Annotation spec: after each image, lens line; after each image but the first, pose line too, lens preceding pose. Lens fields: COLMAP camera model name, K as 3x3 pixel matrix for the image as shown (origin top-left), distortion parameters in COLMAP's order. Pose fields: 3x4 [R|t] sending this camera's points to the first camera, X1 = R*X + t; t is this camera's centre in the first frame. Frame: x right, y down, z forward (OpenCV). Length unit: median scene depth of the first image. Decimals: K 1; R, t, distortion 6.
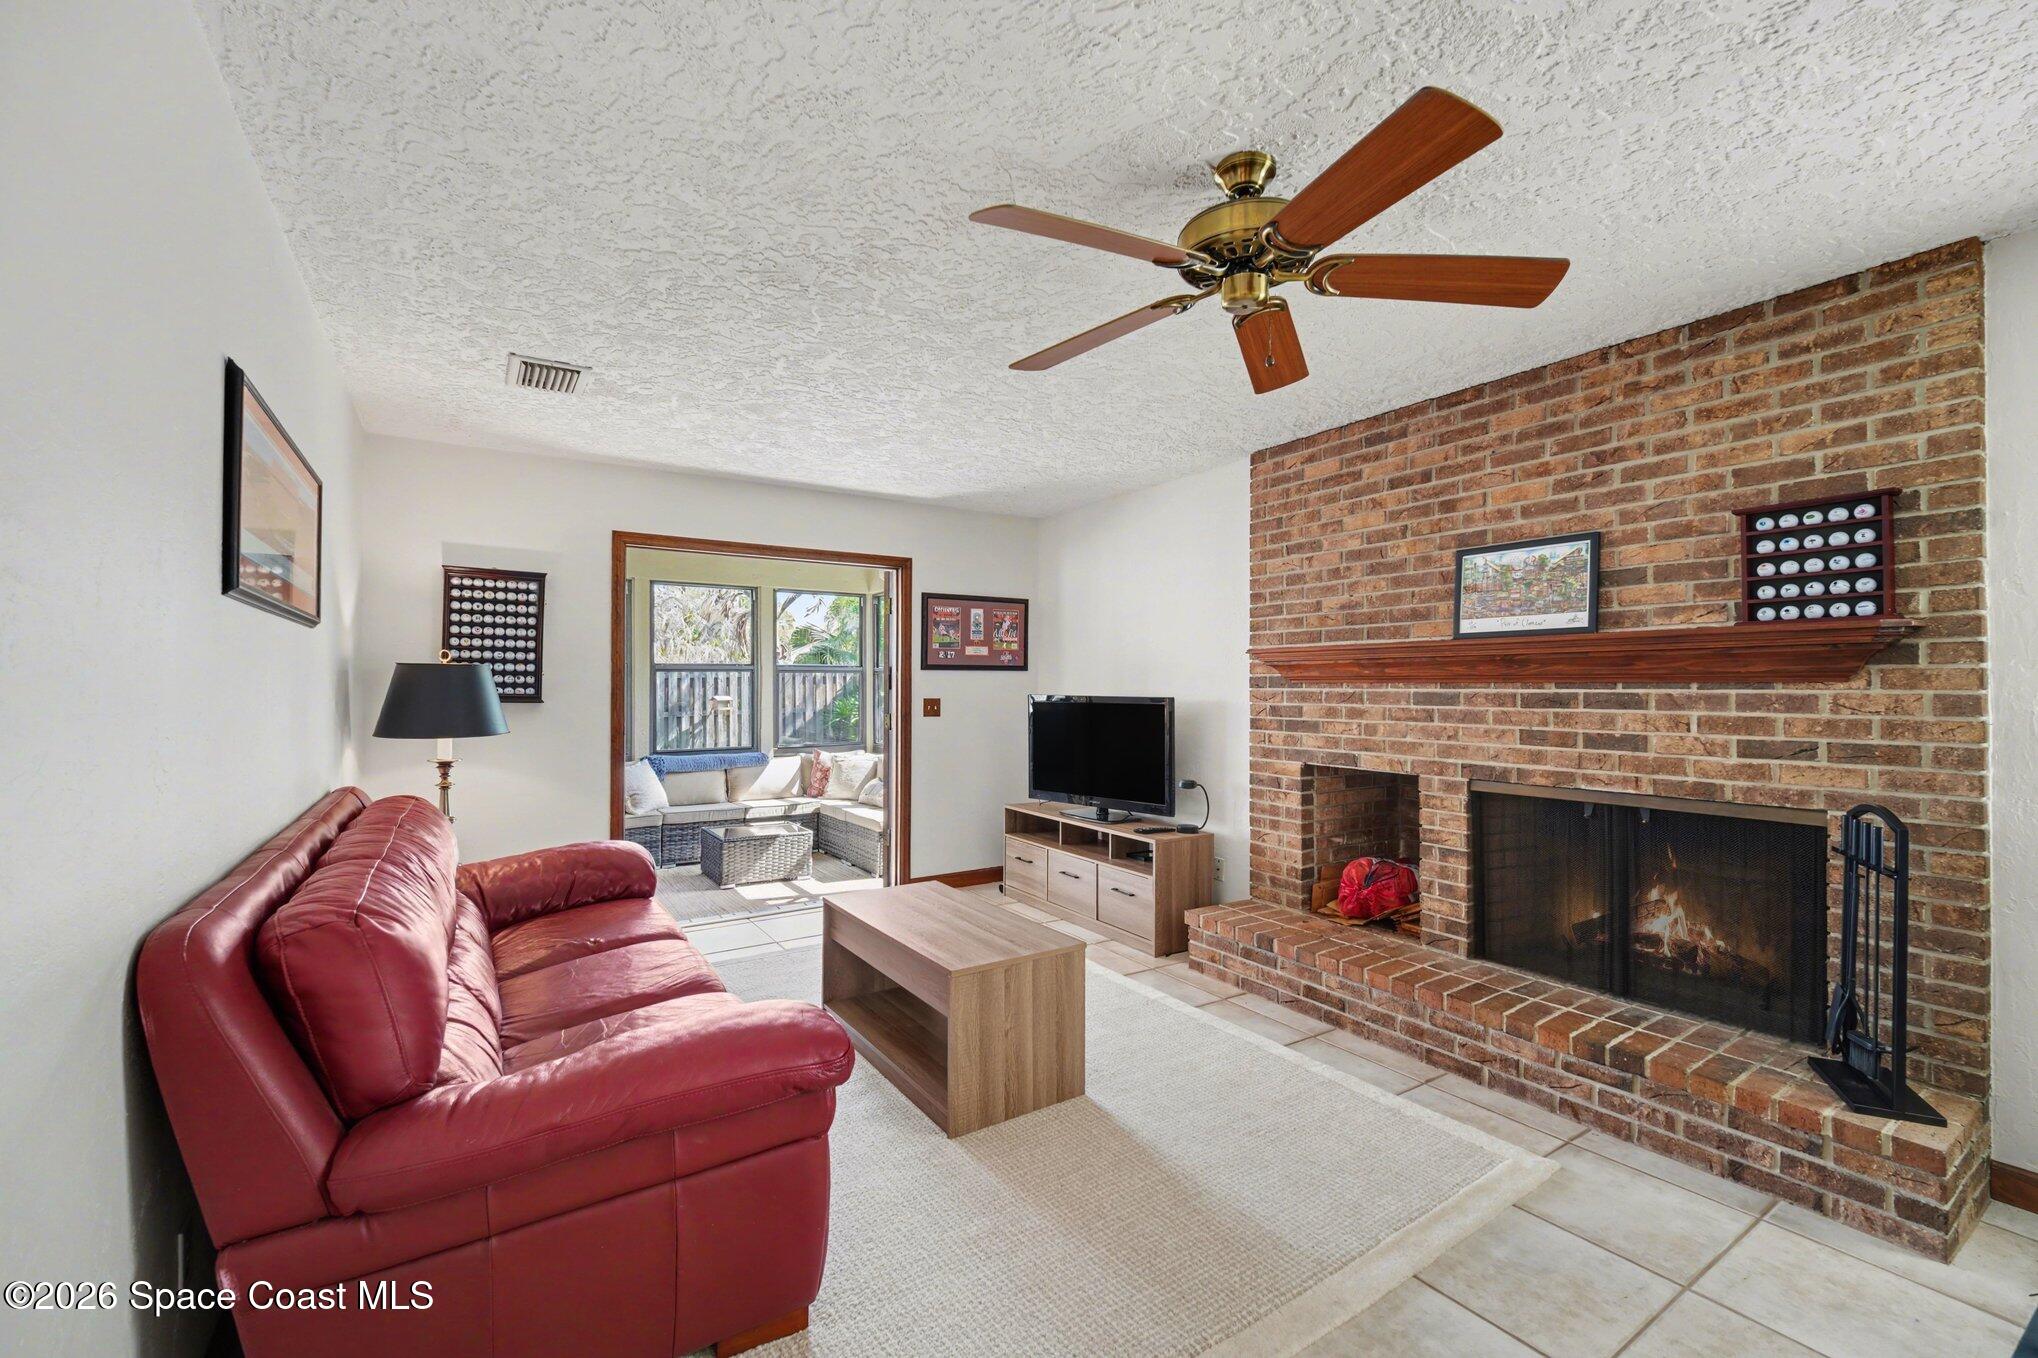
lens RADIAL K [[854.4, 0, 1019.0], [0, 854.4, 679.0], [0, 0, 1]] dist [0.025424, -0.024090]
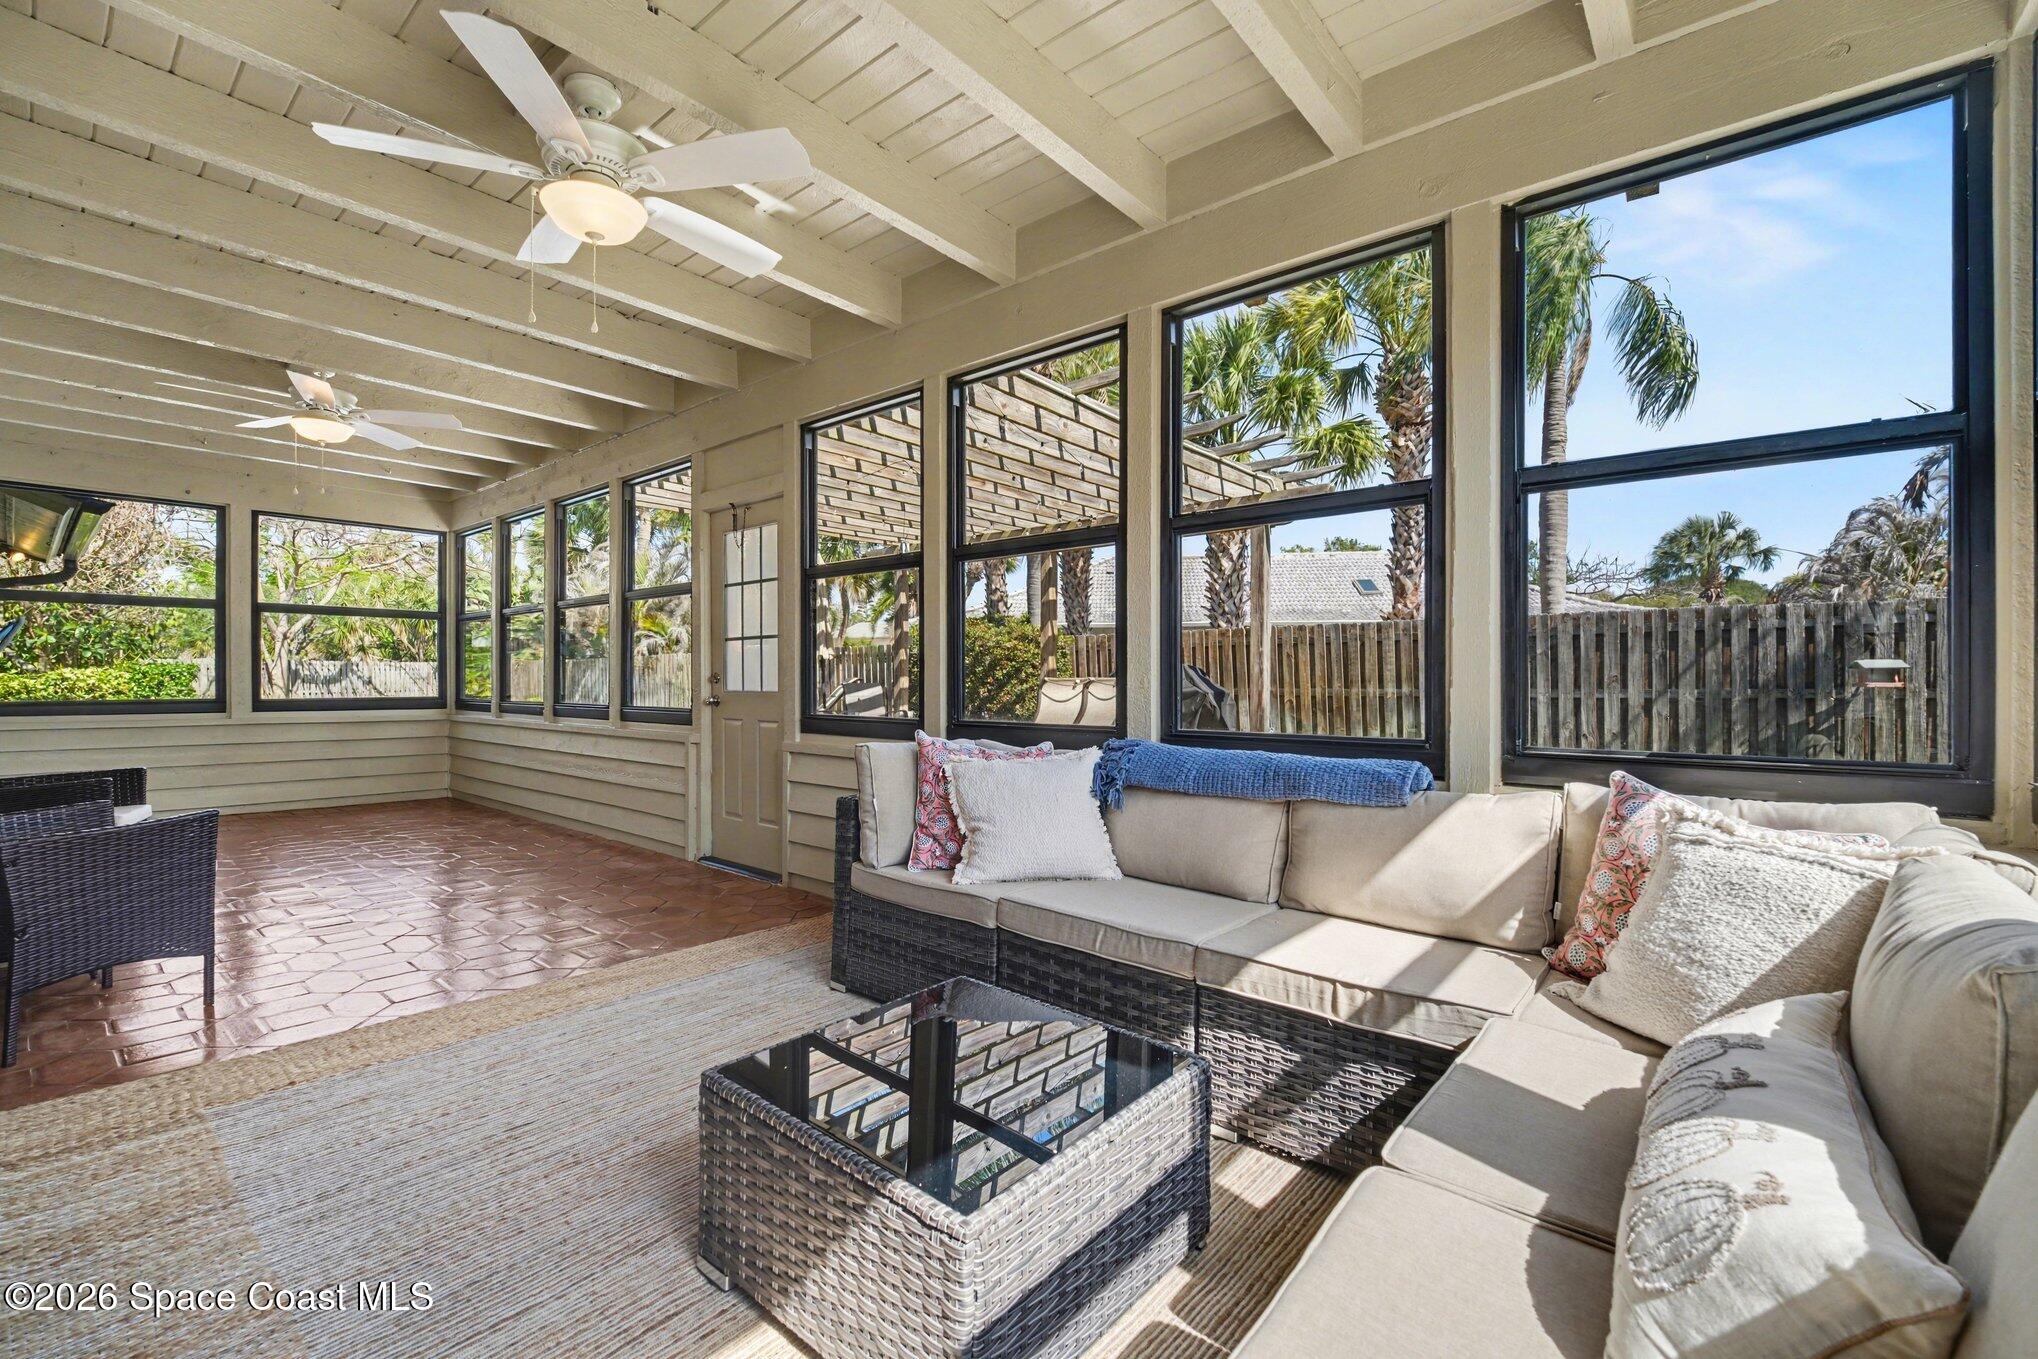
lens RADIAL K [[866.4, 0, 1033.2], [0, 866.4, 682.5], [0, 0, 1]] dist [-0.000547, -0.006585]
pose [[0.301282, 0.002423, -0.953532, -0.110630], [0.006259, 0.999970, 0.004519, 0.106496], [0.953515, -0.007330, 0.301258, 1.491942]]
